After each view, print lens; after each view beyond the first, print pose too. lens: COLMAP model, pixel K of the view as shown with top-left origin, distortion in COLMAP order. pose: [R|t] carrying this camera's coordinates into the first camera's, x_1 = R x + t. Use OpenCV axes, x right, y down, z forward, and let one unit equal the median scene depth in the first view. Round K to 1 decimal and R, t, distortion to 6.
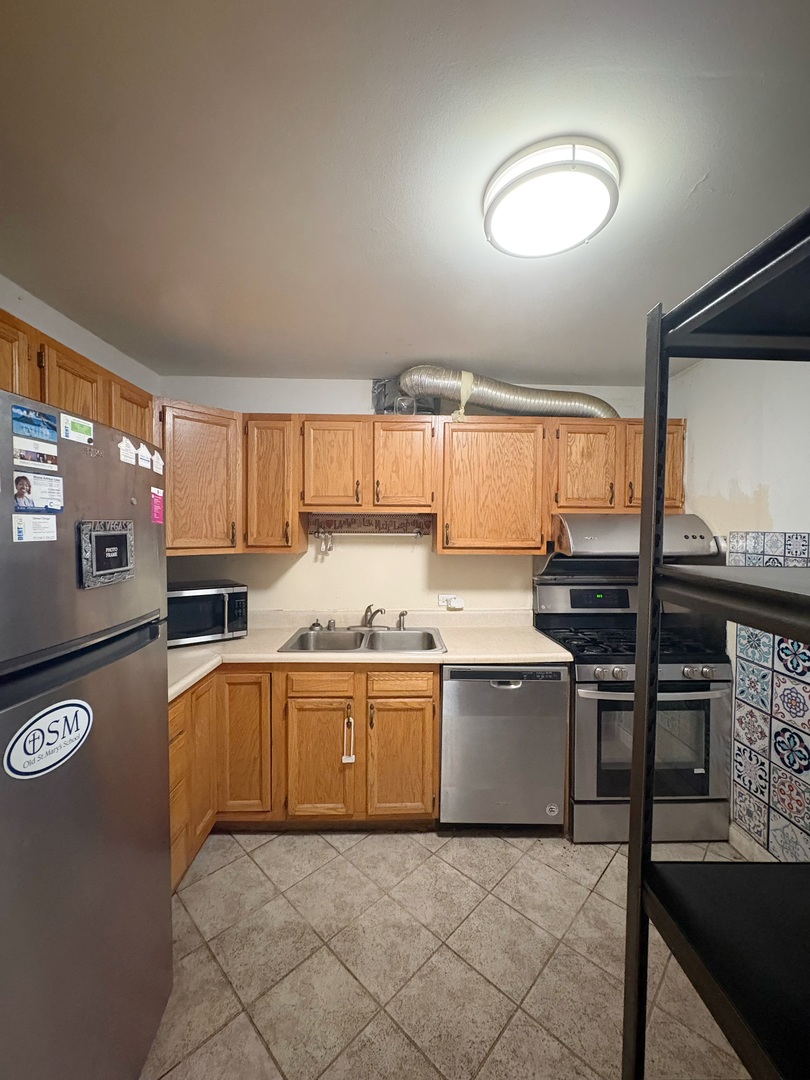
lens RADIAL K [[429.0, 0, 403.9], [0, 429.0, 538.9], [0, 0, 1]] dist [-0.001855, -0.000440]
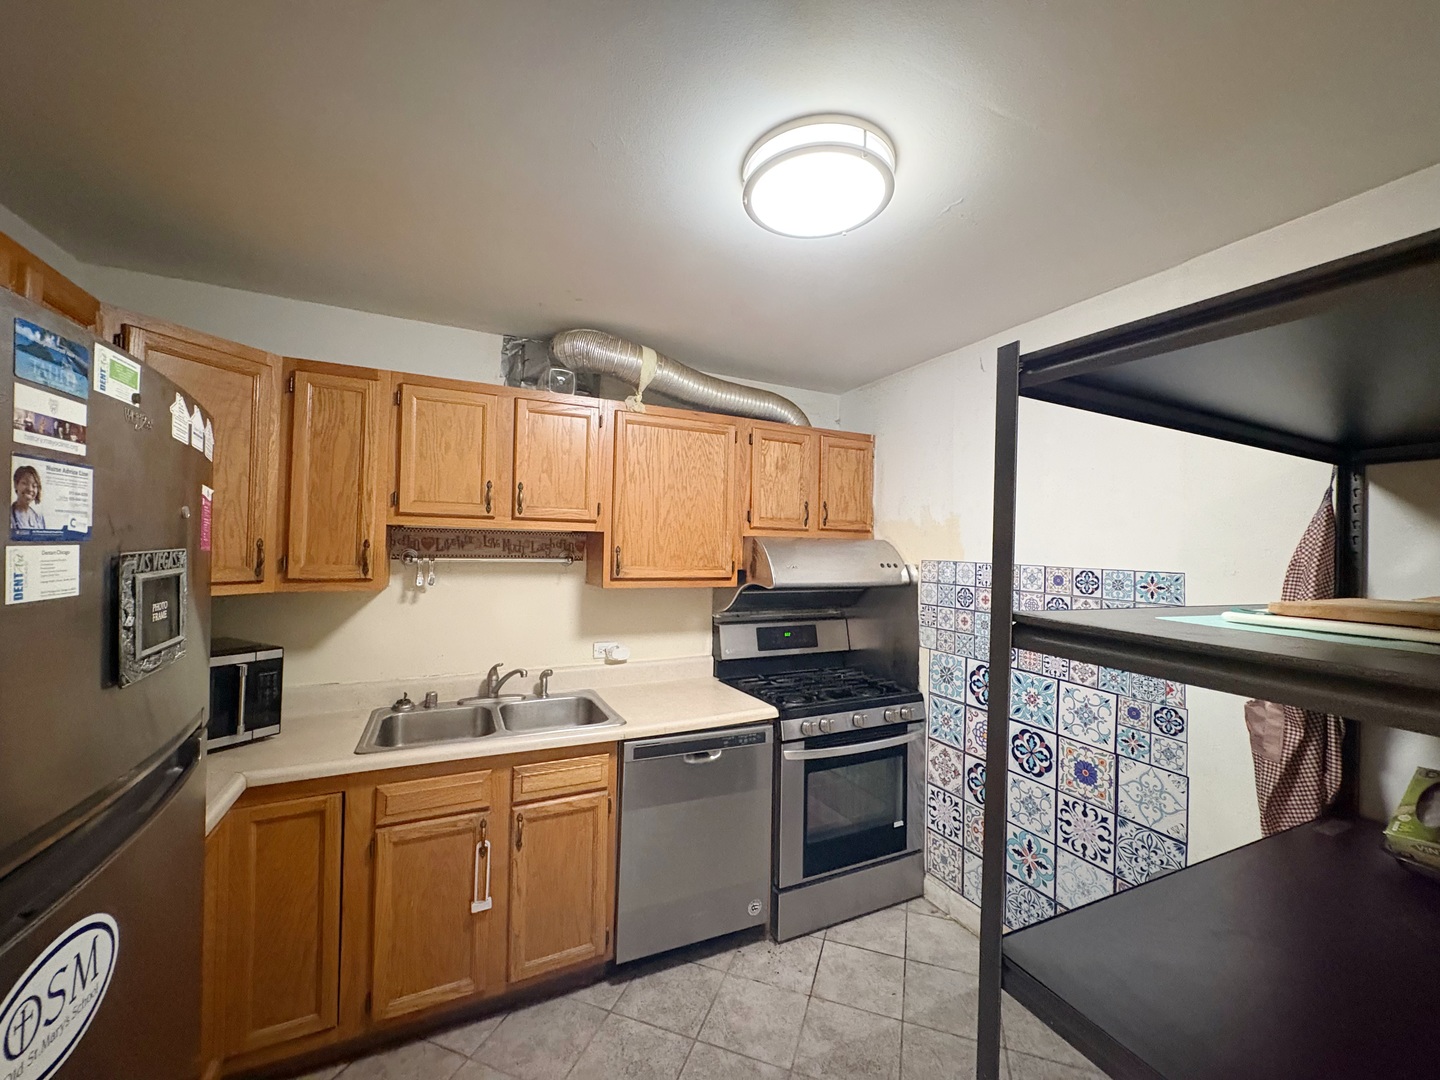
lens RADIAL K [[572.0, 0, 720.6], [0, 572.0, 539.0], [0, 0, 1]] dist [-0.001855, -0.000440]
pose [[0.910162, 0.019086, 0.413813, -0.164517], [-0.005151, 0.999382, -0.034765, -0.017158], [-0.414221, 0.029510, 0.909698, 0.036502]]
